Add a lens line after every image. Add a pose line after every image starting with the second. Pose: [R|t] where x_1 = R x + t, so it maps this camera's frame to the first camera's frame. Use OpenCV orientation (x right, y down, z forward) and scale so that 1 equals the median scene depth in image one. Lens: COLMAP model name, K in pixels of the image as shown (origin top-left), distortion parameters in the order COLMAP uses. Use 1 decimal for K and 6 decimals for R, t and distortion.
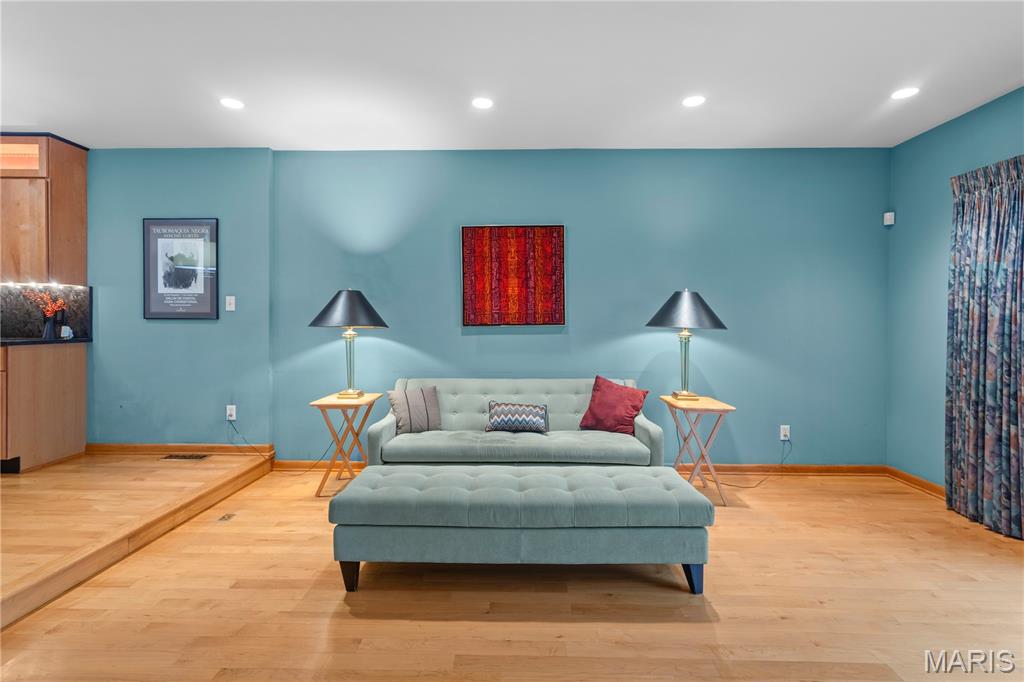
lens RADIAL K [[487.8, 0, 513.3], [0, 487.8, 325.8], [0, 0, 1]] dist [0.002004, 0.000415]
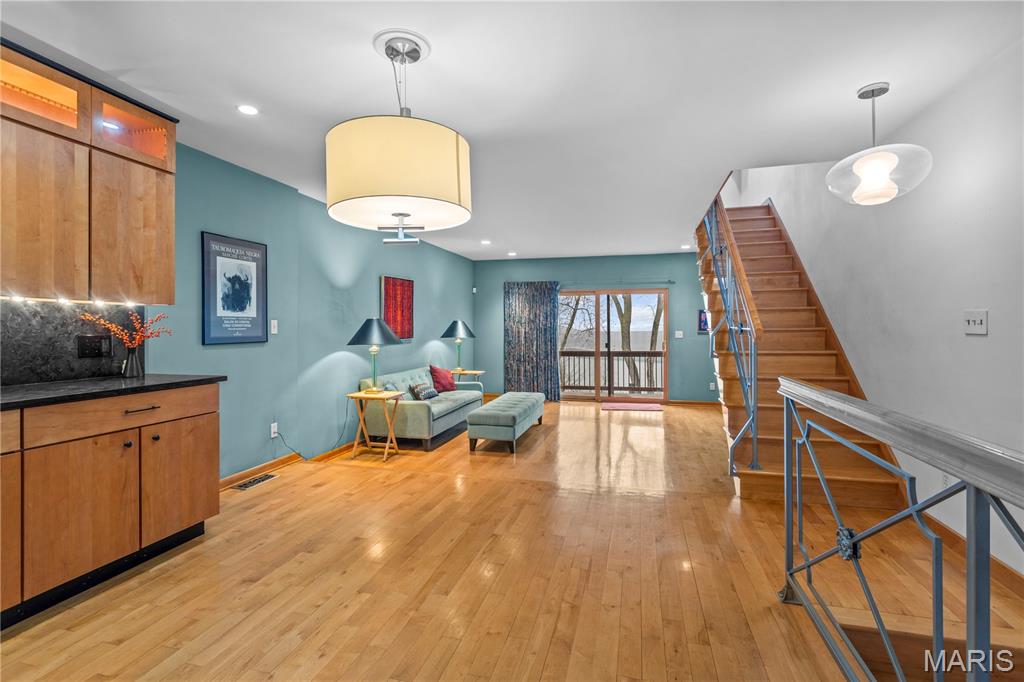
lens RADIAL K [[487.8, 0, 515.3], [0, 487.8, 333.4], [0, 0, 1]] dist [0.002004, 0.000415]
pose [[0.226580, -0.019711, 0.973793, -1.496945], [0.005271, 0.999805, 0.019011, -0.049661], [-0.973978, 0.000825, 0.226640, 0.253374]]
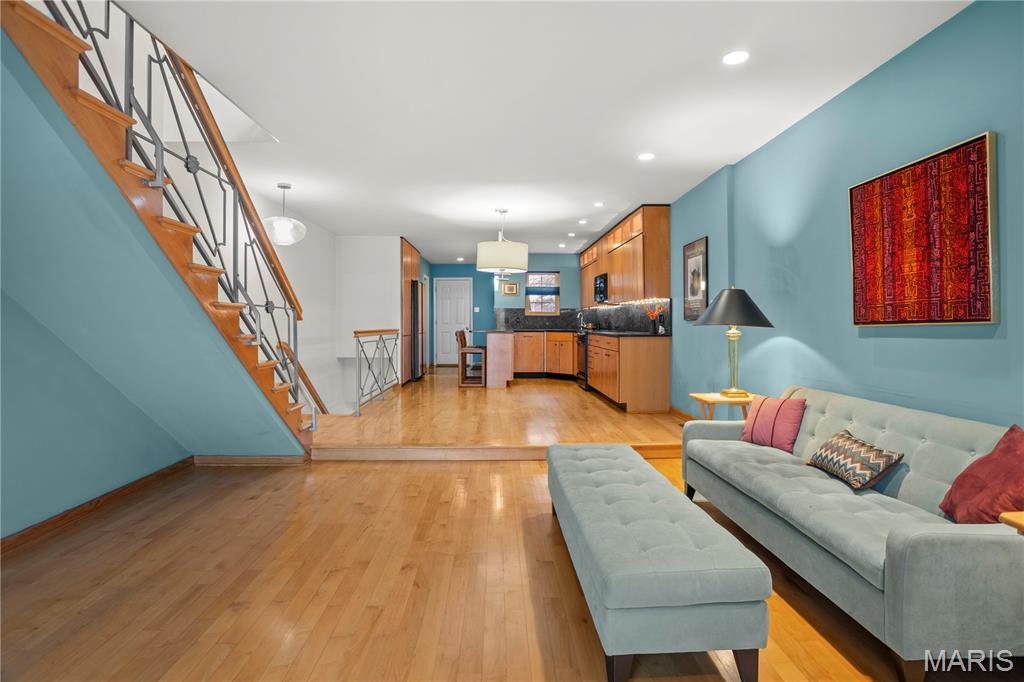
lens RADIAL K [[505.8, 0, 500.6], [0, 505.8, 321.6], [0, 0, 1]] dist [-0.001062, -0.000192]
pose [[0.030056, -0.009953, -0.999499, 0.632879], [-0.003665, 0.999943, -0.010067, 0.005289], [0.999542, 0.003966, 0.030018, 0.452698]]
